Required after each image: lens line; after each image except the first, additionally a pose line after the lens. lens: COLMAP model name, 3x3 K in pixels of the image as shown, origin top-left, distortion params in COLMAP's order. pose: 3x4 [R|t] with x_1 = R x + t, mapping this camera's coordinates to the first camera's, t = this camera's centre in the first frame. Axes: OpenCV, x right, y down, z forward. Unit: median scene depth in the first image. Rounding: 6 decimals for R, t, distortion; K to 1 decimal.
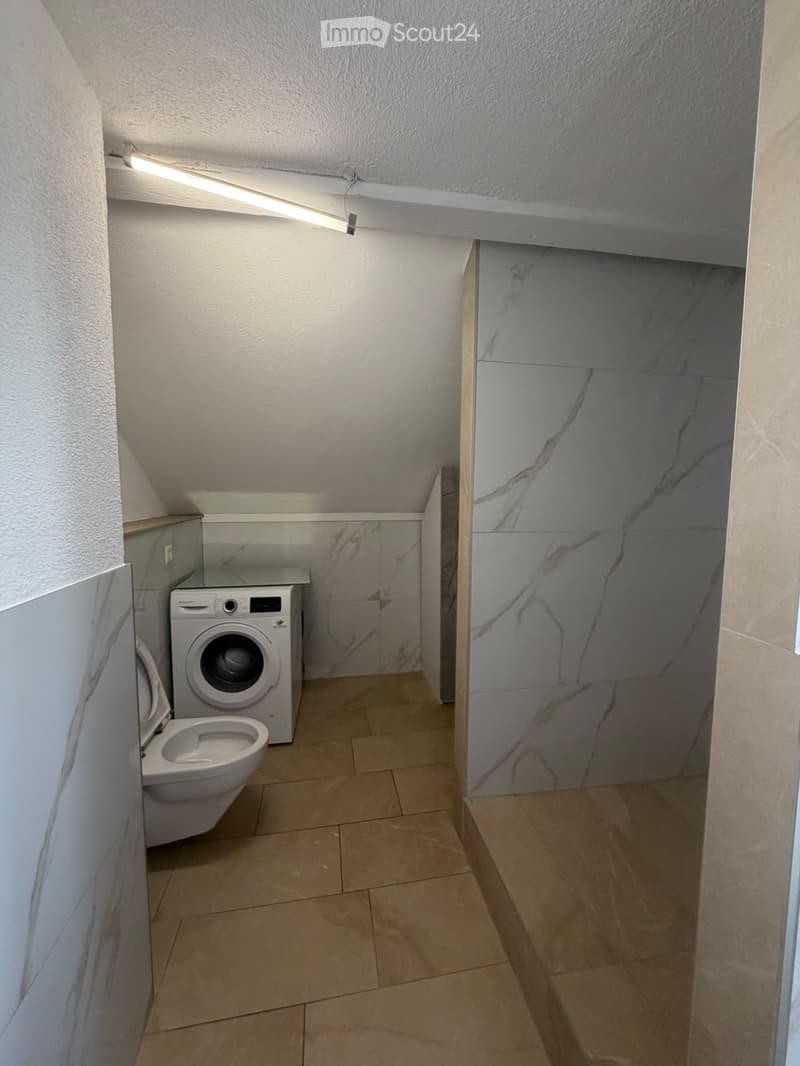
lens RADIAL K [[425.8, 0, 397.2], [0, 425.8, 529.1], [0, 0, 1]] dist [-0.000634, 0.000474]
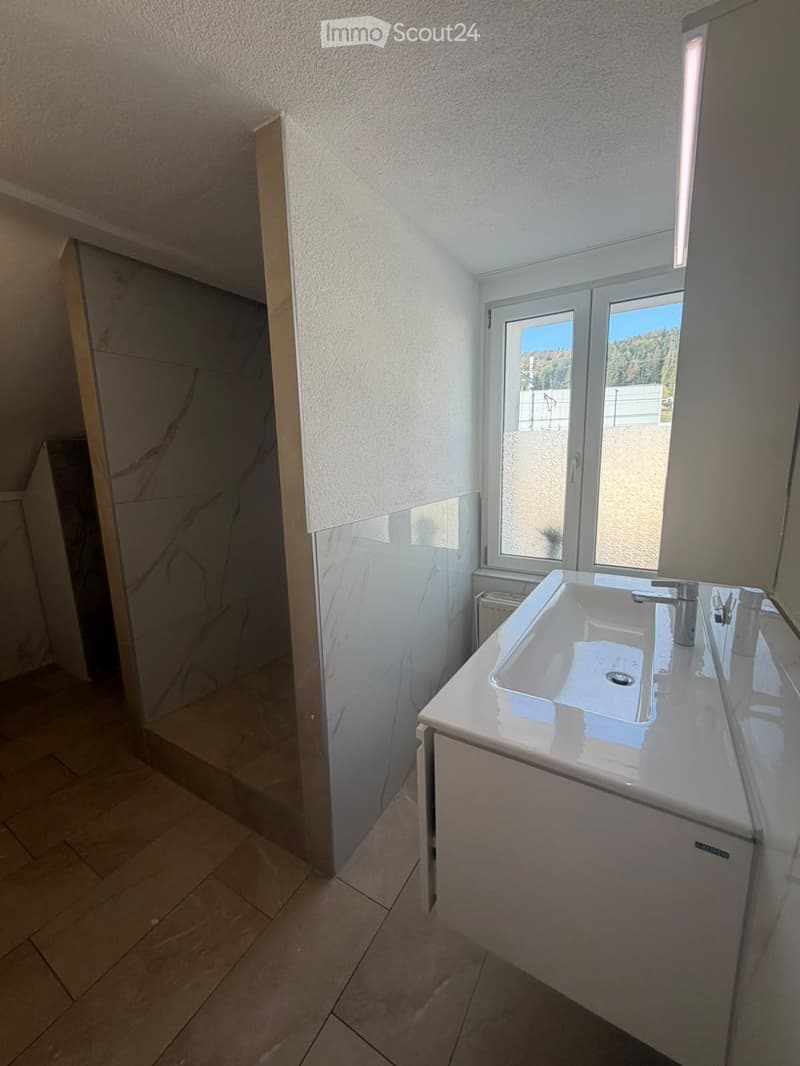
lens RADIAL K [[425.8, 0, 397.2], [0, 425.8, 529.1], [0, 0, 1]] dist [-0.000634, 0.000474]
pose [[0.663422, -0.154520, 0.732117, -0.162325], [0.090760, 0.987838, 0.126248, -0.000516], [-0.742721, -0.017309, 0.669378, -0.325872]]
